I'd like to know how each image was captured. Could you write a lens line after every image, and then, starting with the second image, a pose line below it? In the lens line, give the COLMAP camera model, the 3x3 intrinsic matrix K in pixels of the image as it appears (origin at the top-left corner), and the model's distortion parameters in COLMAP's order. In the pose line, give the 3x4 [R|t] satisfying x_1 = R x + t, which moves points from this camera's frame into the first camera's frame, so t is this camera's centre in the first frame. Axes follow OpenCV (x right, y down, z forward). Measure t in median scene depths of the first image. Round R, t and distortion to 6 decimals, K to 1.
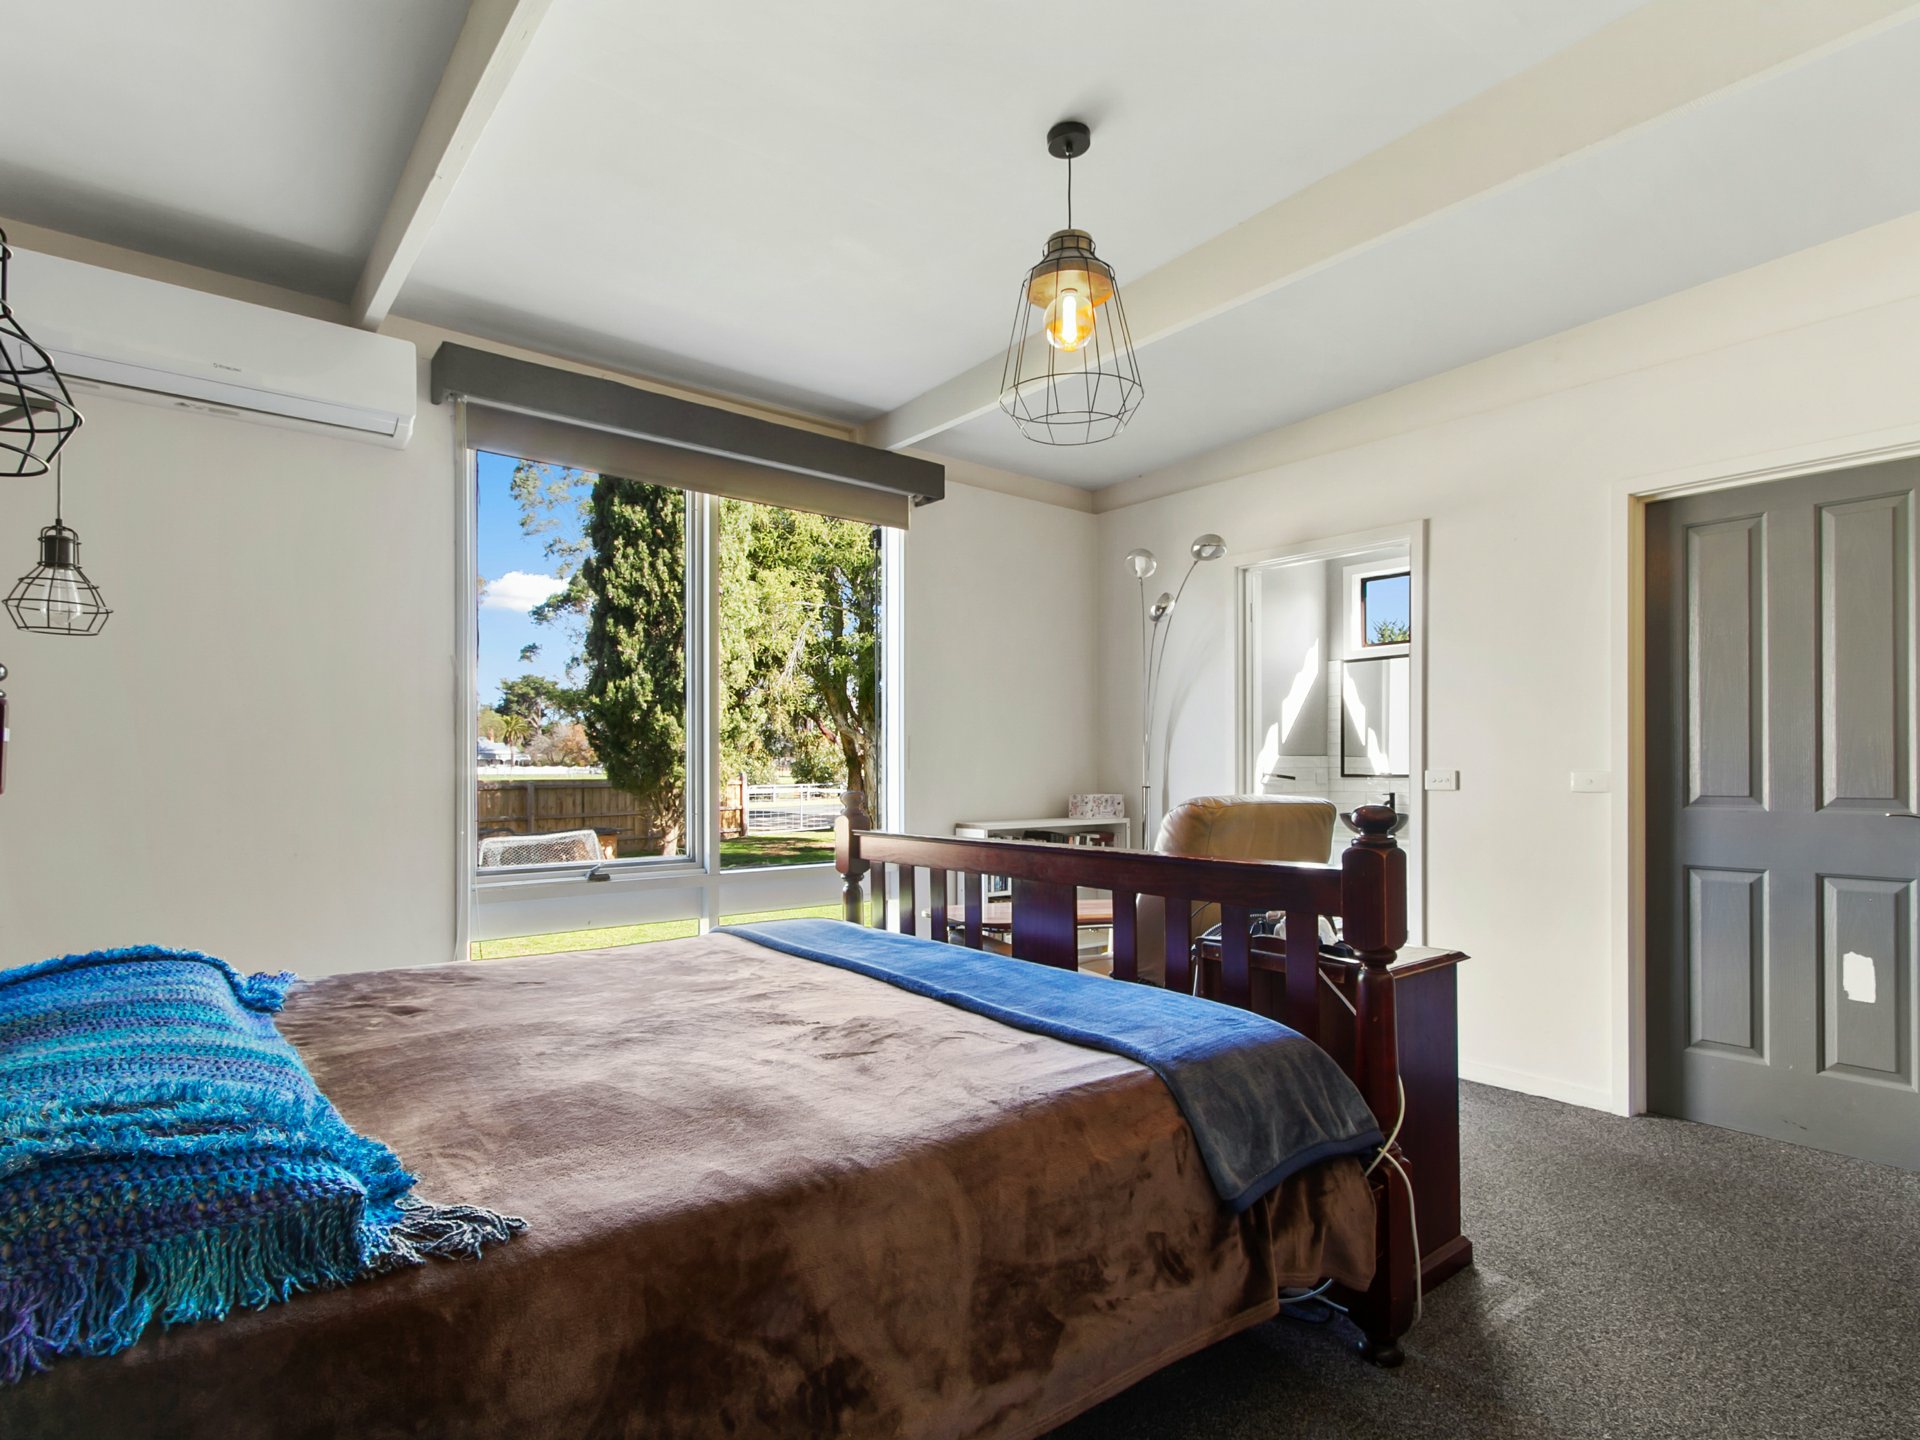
lens RADIAL K [[989.6, 0, 958.7], [0, 989.6, 756.4], [0, 0, 1]] dist [-0.001015, 0.000300]
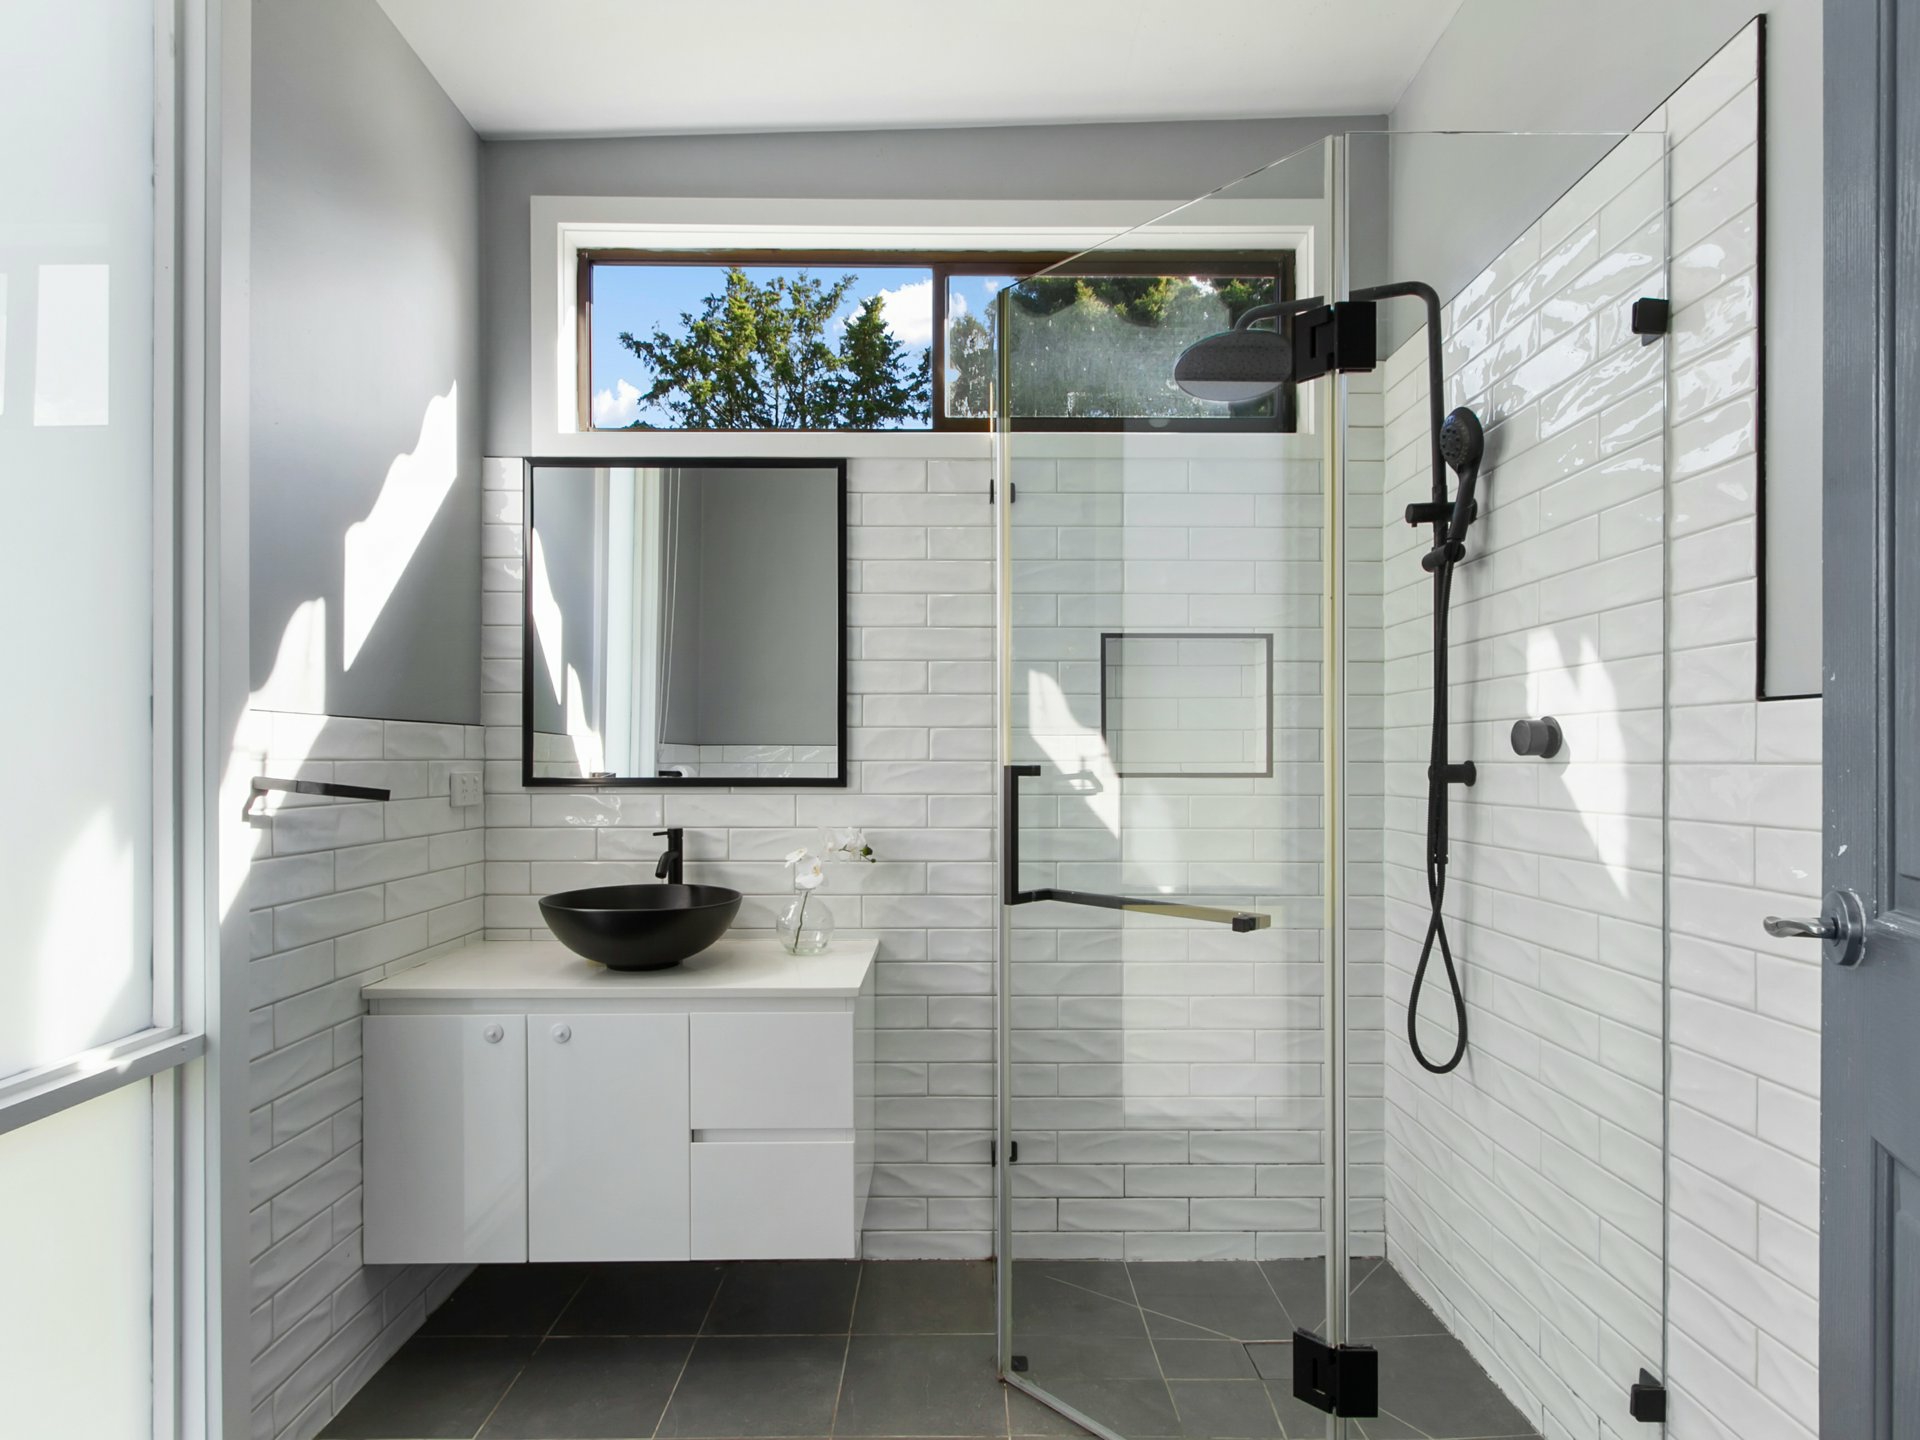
lens RADIAL K [[989.6, 0, 958.7], [0, 989.6, 756.4], [0, 0, 1]] dist [-0.001015, 0.000300]
pose [[0.628875, 0.005771, 0.777485, 0.209522], [-0.011525, 0.999932, 0.001900, 0.007530], [-0.777421, -0.010156, 0.628899, 0.656499]]
